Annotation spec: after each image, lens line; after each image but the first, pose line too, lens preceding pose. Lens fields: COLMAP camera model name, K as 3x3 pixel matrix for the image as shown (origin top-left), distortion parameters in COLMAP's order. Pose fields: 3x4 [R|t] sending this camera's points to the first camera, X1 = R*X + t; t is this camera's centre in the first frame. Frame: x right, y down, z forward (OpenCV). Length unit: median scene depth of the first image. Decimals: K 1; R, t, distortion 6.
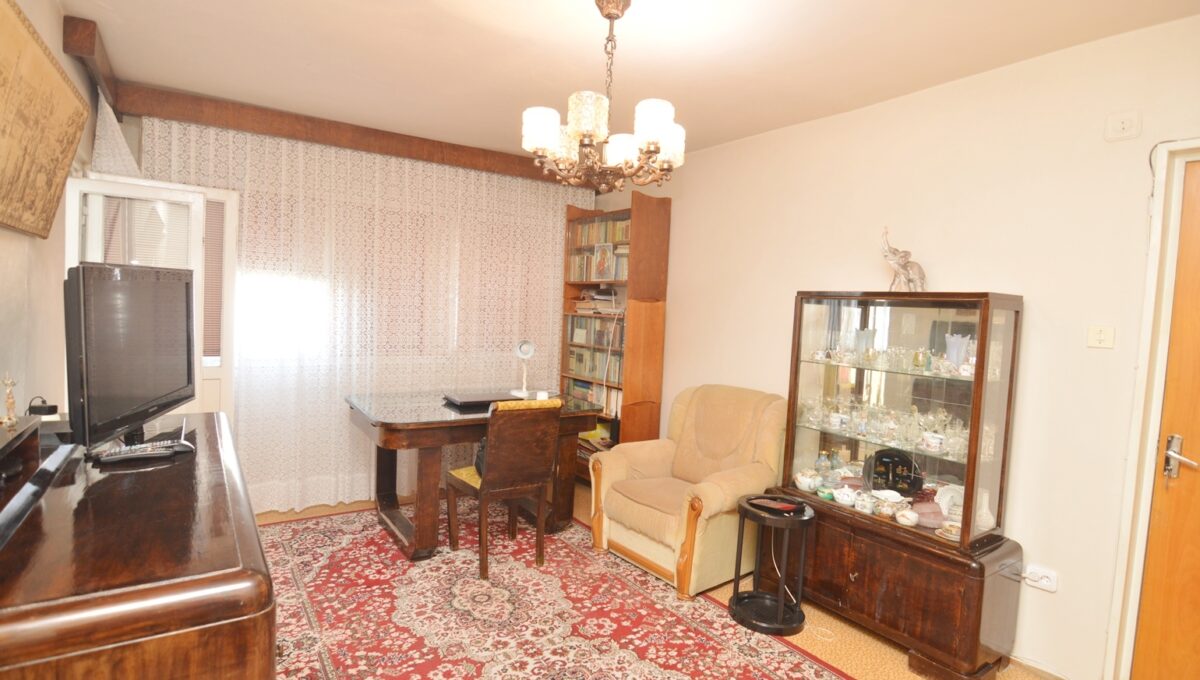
lens RADIAL K [[588.0, 0, 597.2], [0, 588.0, 338.0], [0, 0, 1]] dist [-0.001576, -0.015445]
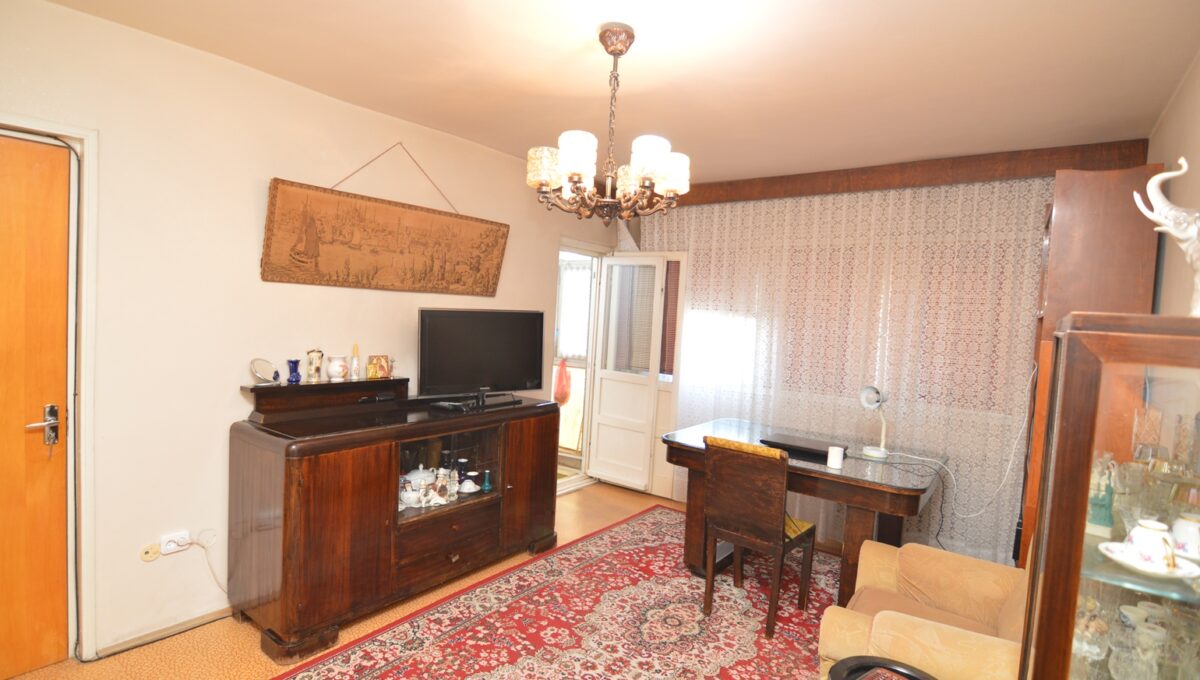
lens RADIAL K [[588.0, 0, 597.2], [0, 588.0, 338.0], [0, 0, 1]] dist [-0.001576, -0.015445]
pose [[0.323587, 0.014974, -0.946080, 0.743960], [-0.090010, 0.995828, -0.015025, -0.022891], [0.941908, 0.090019, 0.323584, 0.514510]]
